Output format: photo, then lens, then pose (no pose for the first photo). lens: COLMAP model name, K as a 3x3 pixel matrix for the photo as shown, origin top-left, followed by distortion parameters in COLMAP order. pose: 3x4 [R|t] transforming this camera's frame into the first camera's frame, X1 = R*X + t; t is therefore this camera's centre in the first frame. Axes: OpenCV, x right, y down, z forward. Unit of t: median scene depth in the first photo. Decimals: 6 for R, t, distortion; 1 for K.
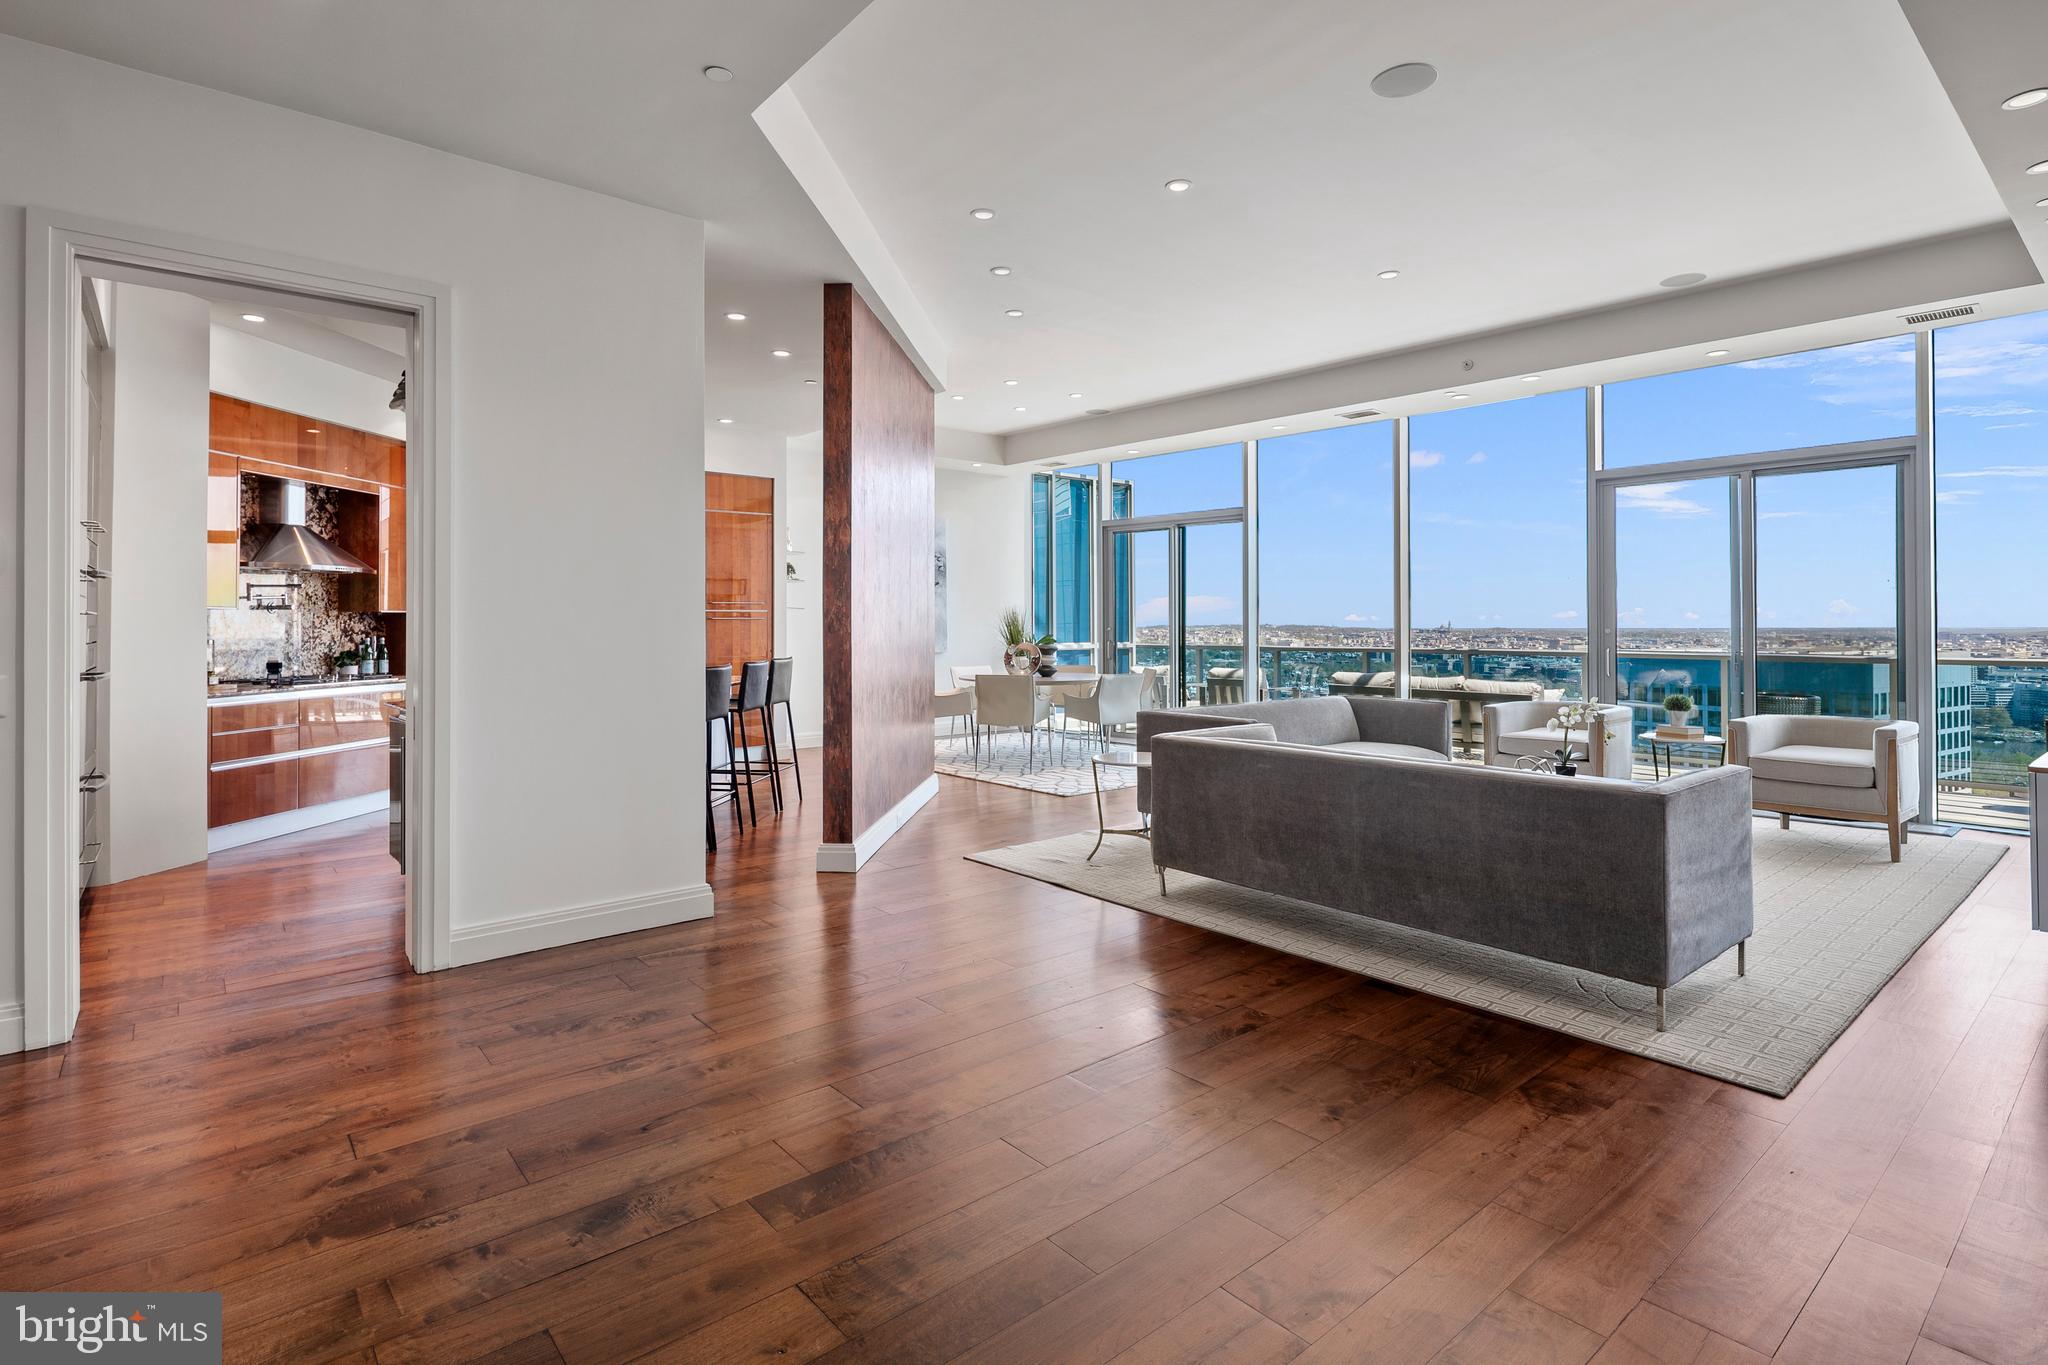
lens RADIAL K [[1000.9, 0, 1017.4], [0, 1000.9, 617.8], [0, 0, 1]] dist [0.002154, -0.000605]
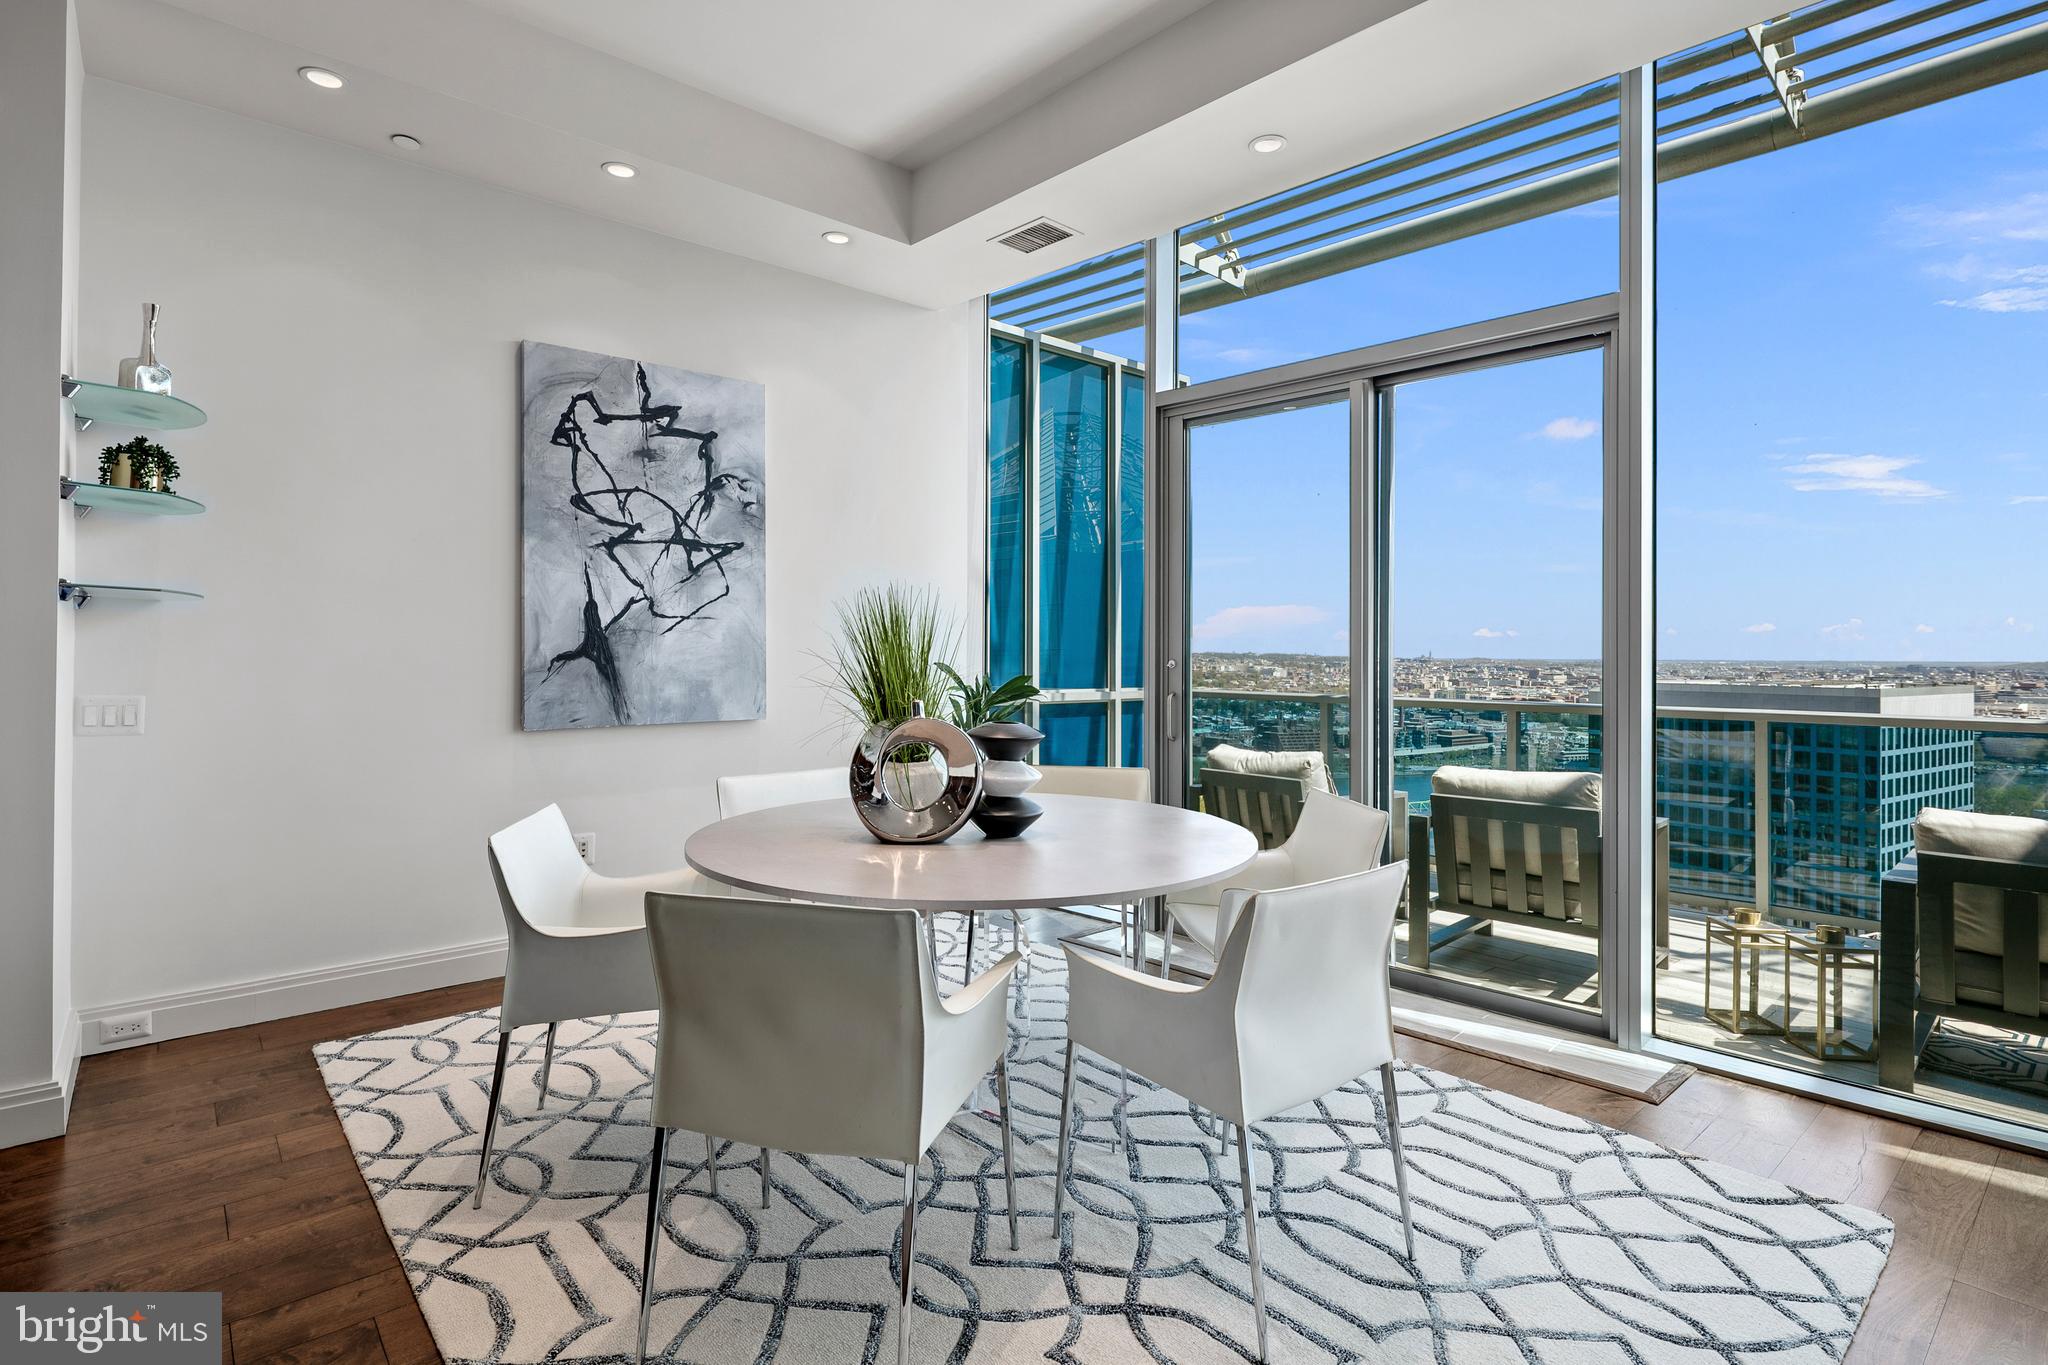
lens RADIAL K [[999.2, 0, 1020.5], [0, 999.2, 645.8], [0, 0, 1]] dist [0.002495, -0.000392]
pose [[0.999802, 0.007259, 0.018514, 0.035880], [-0.007282, 0.999973, 0.001162, 0.005775], [-0.018505, -0.001297, 0.999828, 0.901489]]
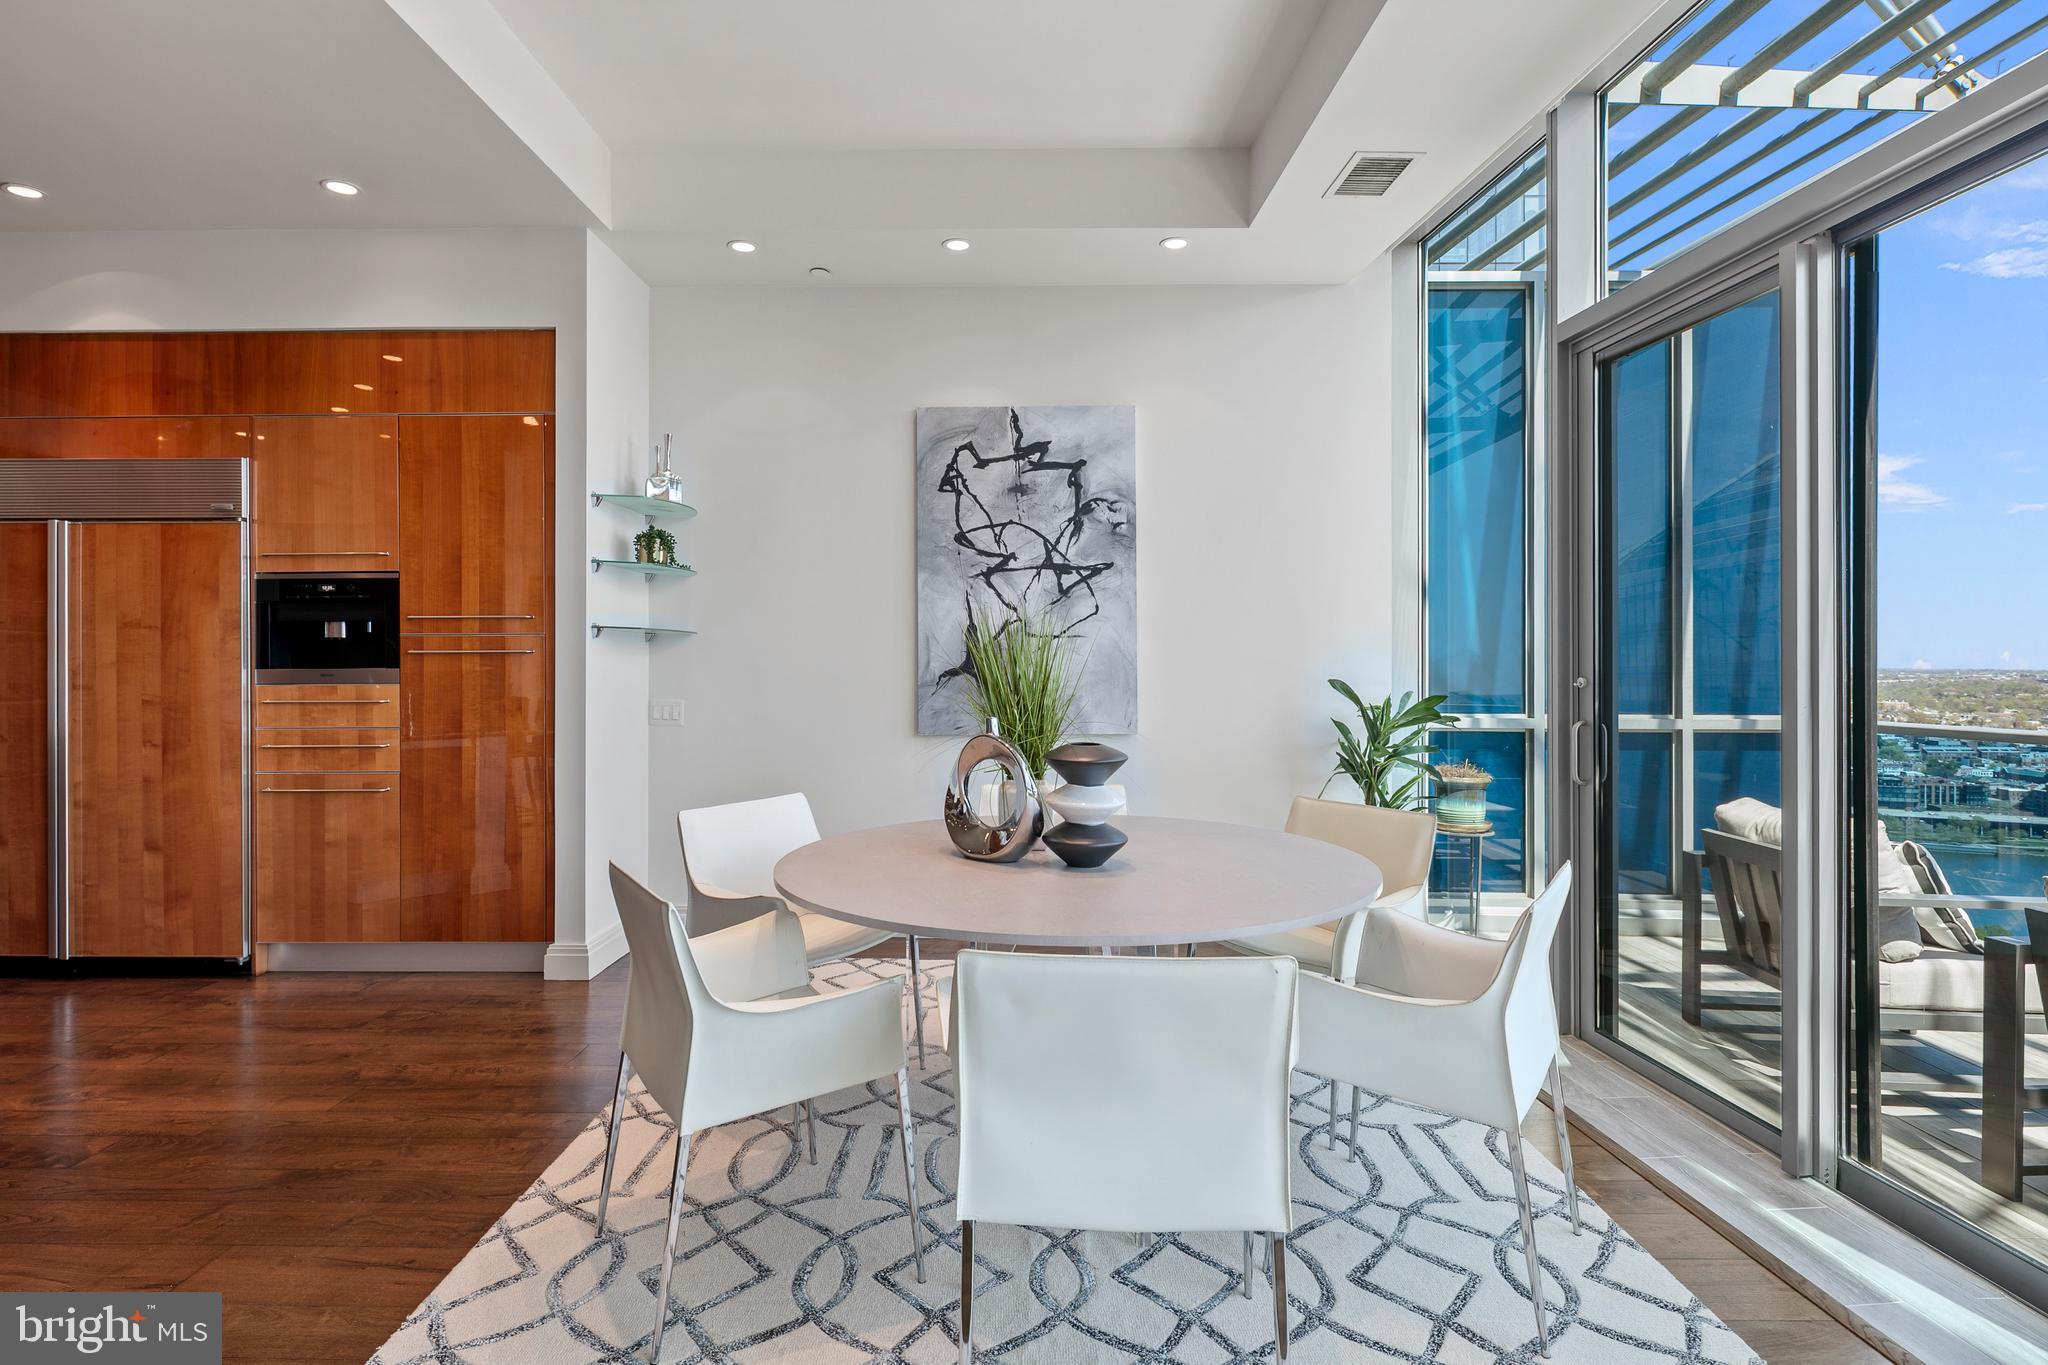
lens RADIAL K [[1006.1, 0, 1019.5], [0, 1006.1, 665.6], [0, 0, 1]] dist [0.001789, -0.002001]
pose [[0.759699, 0.001812, -0.650273, 0.239031], [0.003007, 0.999976, 0.006299, 0.005544], [0.650268, -0.006741, 0.759675, 0.991414]]
